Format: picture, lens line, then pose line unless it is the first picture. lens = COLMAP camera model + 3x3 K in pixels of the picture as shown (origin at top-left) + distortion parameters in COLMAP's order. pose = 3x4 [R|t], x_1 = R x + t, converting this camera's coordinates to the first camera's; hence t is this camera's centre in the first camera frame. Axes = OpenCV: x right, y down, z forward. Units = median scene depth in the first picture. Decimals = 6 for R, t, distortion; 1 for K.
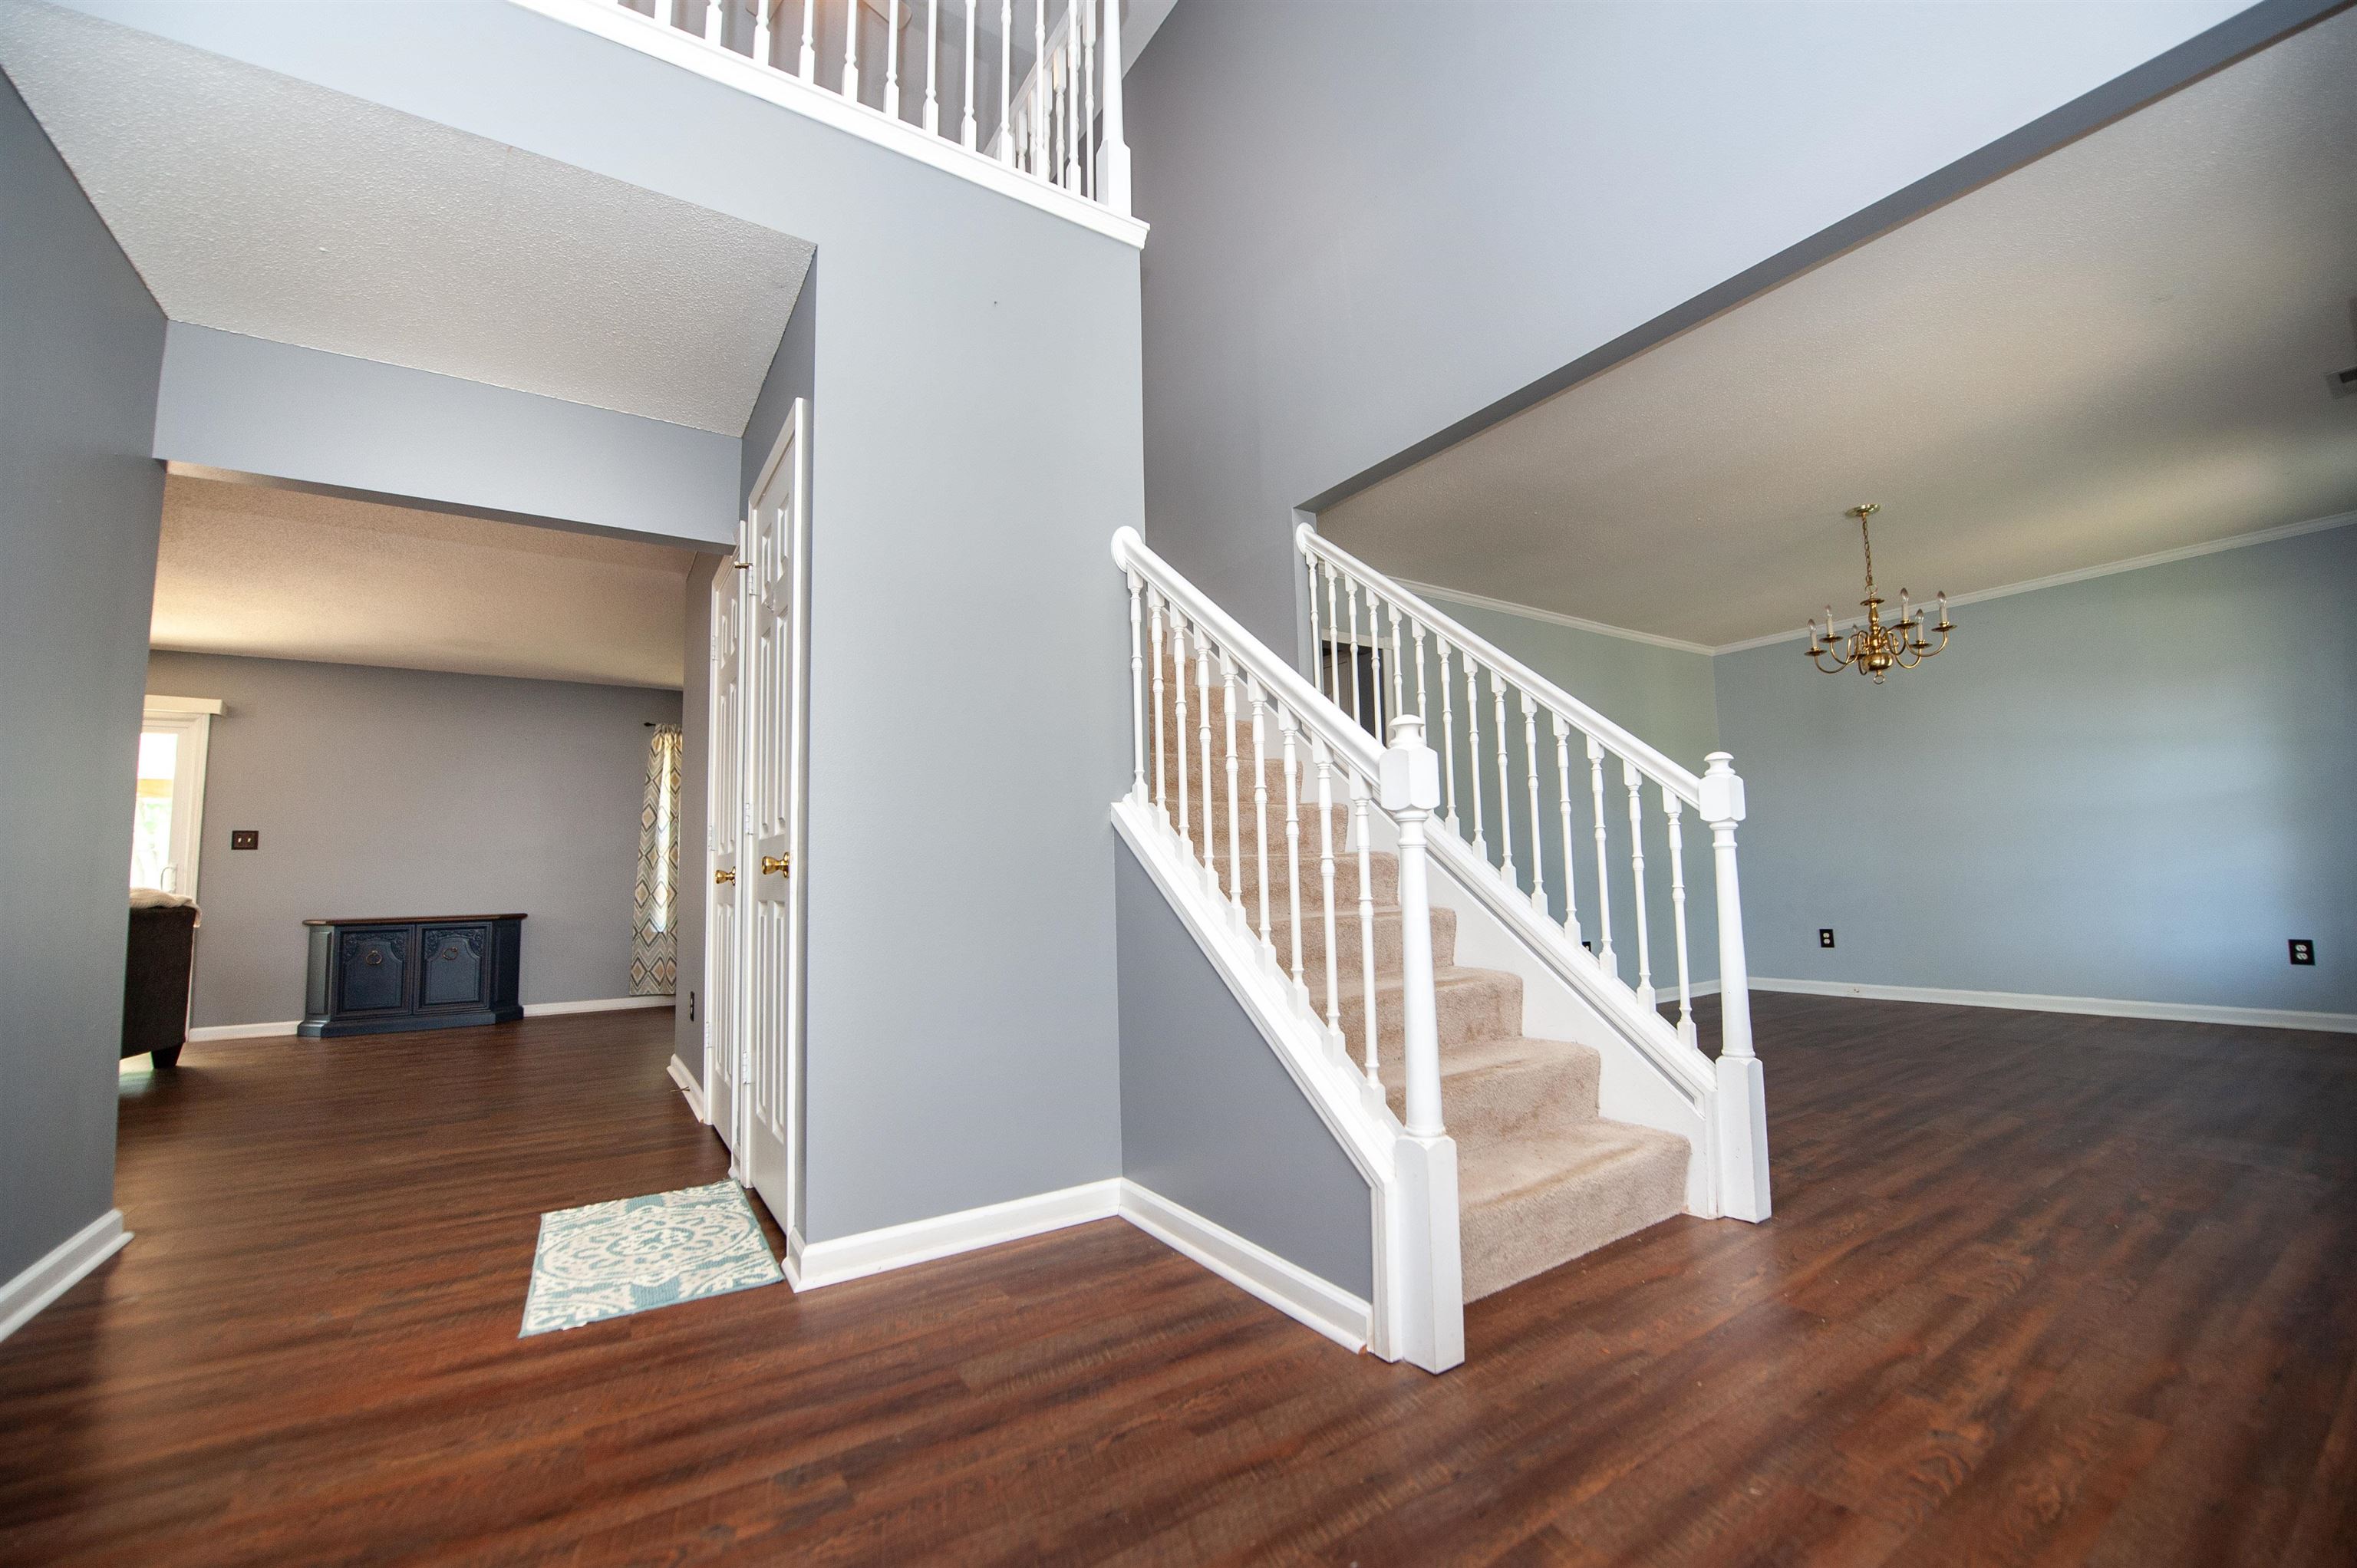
lens RADIAL K [[948.7, 0, 1193.8], [0, 948.7, 786.1], [0, 0, 1]] dist [-0.016760, -0.003415]
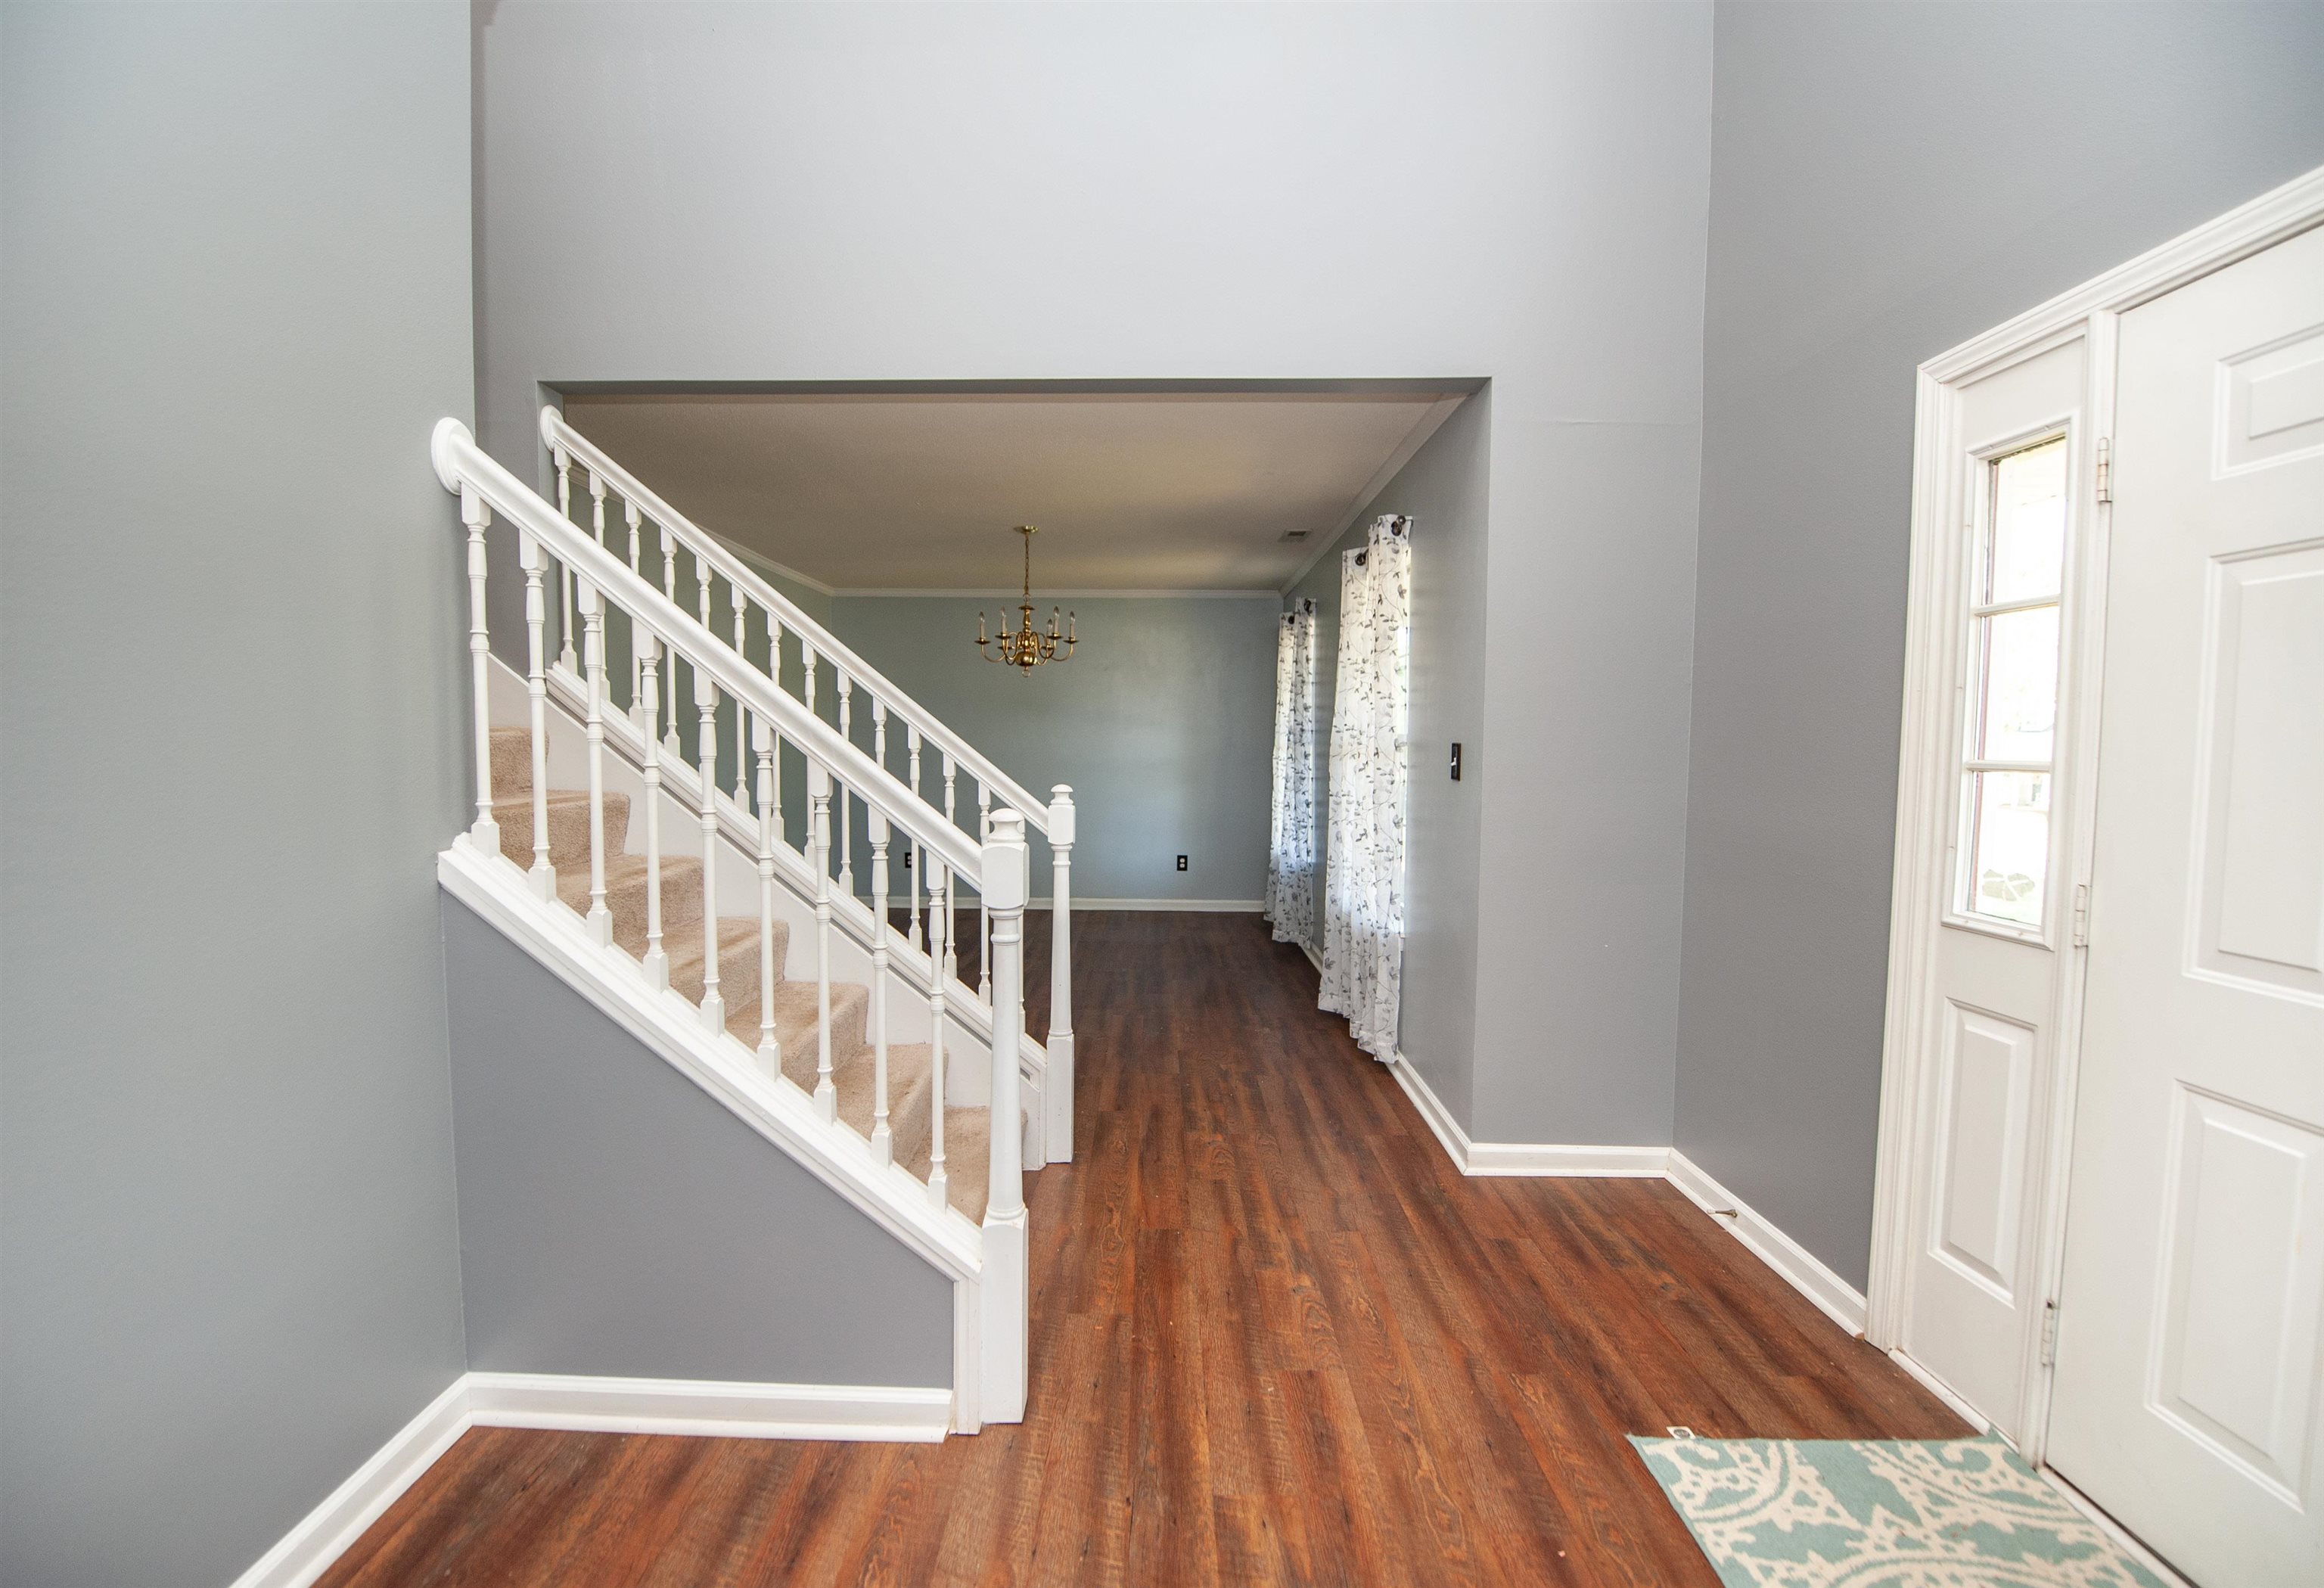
lens RADIAL K [[959.5, 0, 1161.1], [0, 959.5, 801.4], [0, 0, 1]] dist [-0.019432, -0.000232]
pose [[0.562869, -0.014714, 0.826415, -0.367580], [-0.105371, 0.990406, 0.089402, -0.136773], [-0.819802, -0.137402, 0.555918, 0.231301]]
